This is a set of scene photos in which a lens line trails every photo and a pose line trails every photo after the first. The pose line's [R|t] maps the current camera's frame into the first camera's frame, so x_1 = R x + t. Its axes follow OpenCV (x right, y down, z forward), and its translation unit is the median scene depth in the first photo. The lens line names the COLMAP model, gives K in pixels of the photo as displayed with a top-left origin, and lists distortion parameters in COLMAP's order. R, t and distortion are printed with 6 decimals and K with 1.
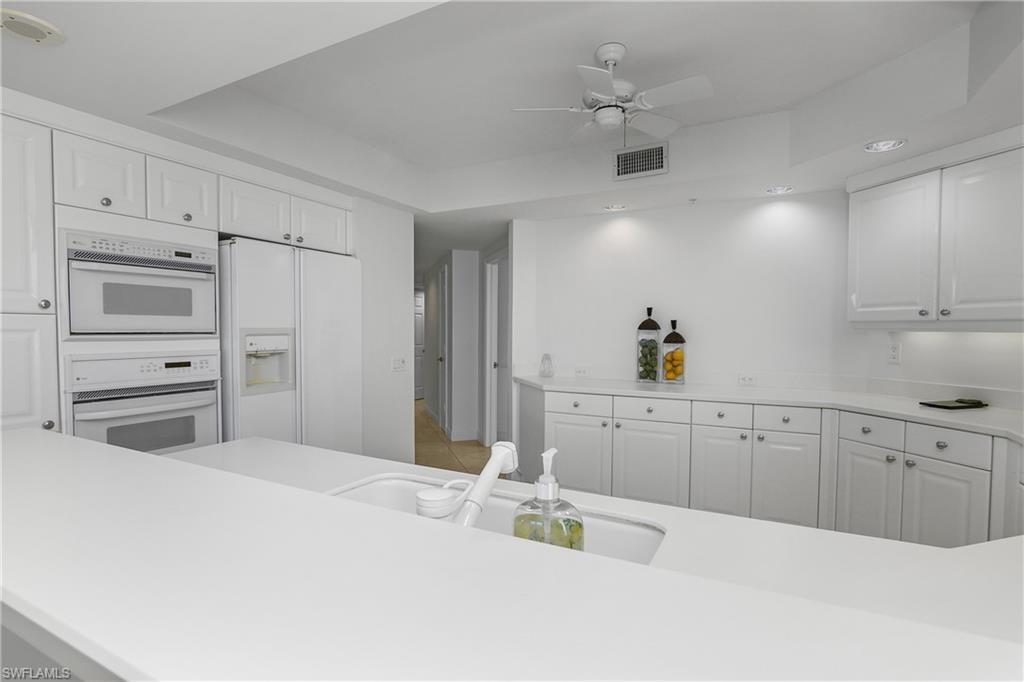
lens RADIAL K [[501.1, 0, 506.4], [0, 501.1, 345.3], [0, 0, 1]] dist [-0.020837, 0.003011]
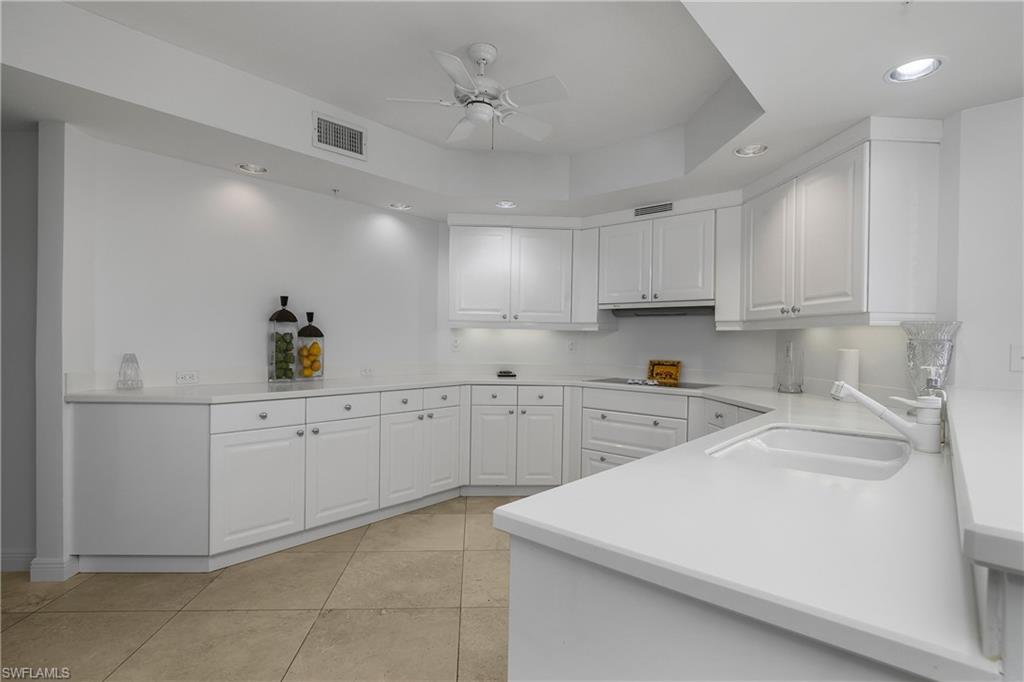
lens RADIAL K [[501.1, 0, 505.1], [0, 501.1, 345.2], [0, 0, 1]] dist [-0.020837, 0.003011]
pose [[0.237026, -0.007397, 0.971475, -0.614530], [0.014530, 0.999886, 0.004068, 0.015688], [-0.971395, 0.013152, 0.237107, 0.556484]]
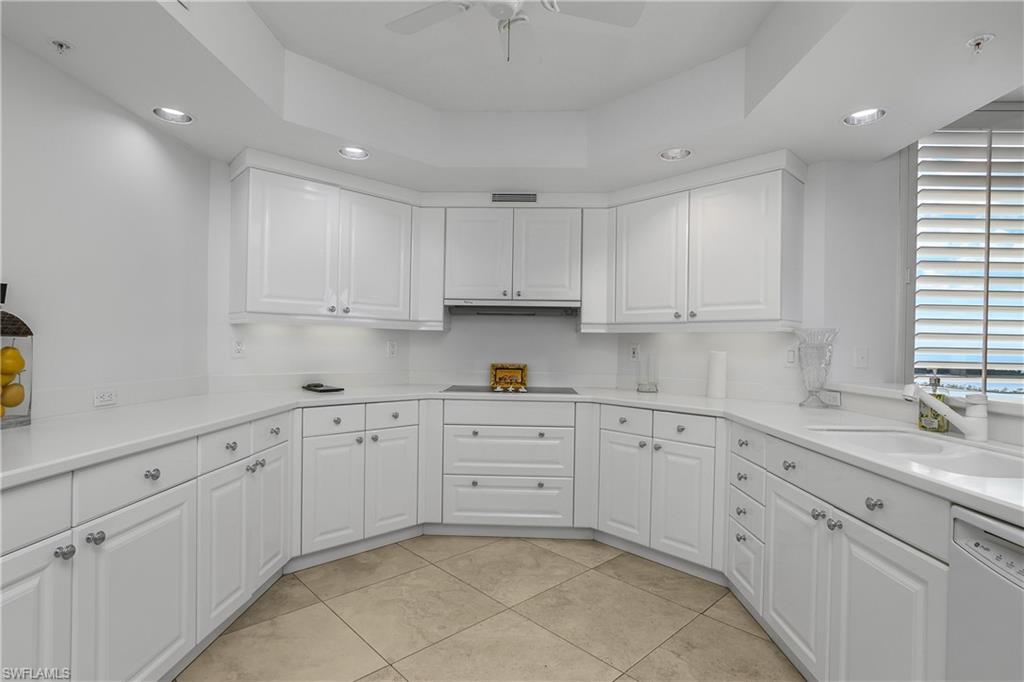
lens RADIAL K [[501.1, 0, 507.0], [0, 501.1, 348.4], [0, 0, 1]] dist [-0.020837, 0.003011]
pose [[-0.431446, -0.013686, 0.902035, -0.315572], [0.010839, 0.999734, 0.020353, 0.004027], [-0.902074, 0.018558, -0.431183, 1.010861]]
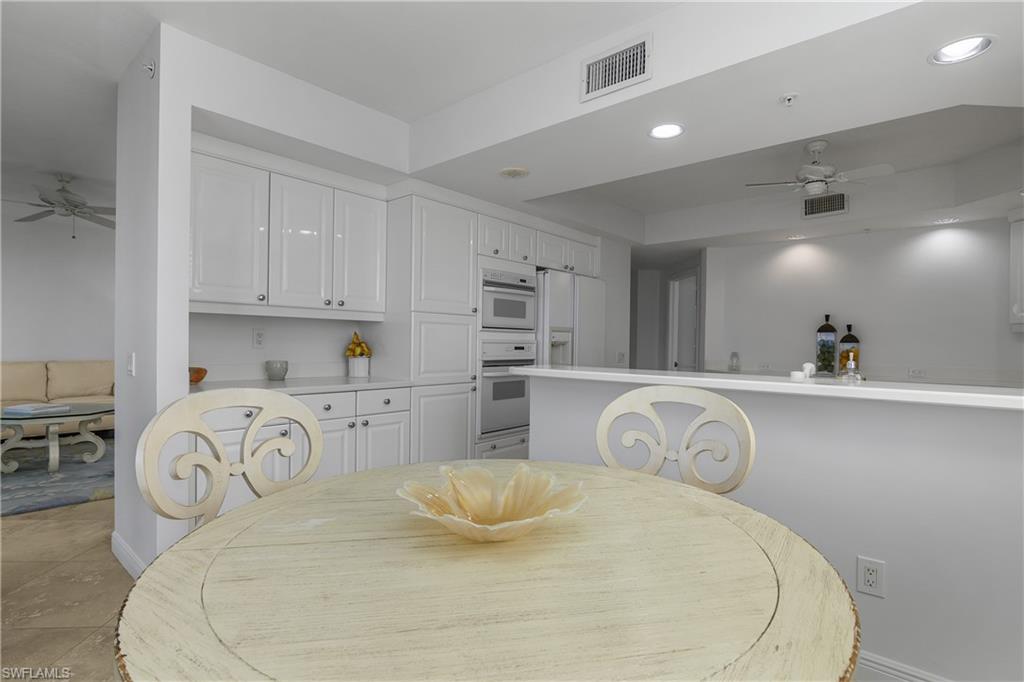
lens RADIAL K [[501.1, 0, 505.4], [0, 501.1, 342.5], [0, 0, 1]] dist [-0.020837, 0.003011]
pose [[0.973124, 0.009742, -0.230077, -0.282715], [-0.017497, 0.999344, -0.031693, 0.063624], [0.229618, 0.034867, 0.972656, -0.530186]]
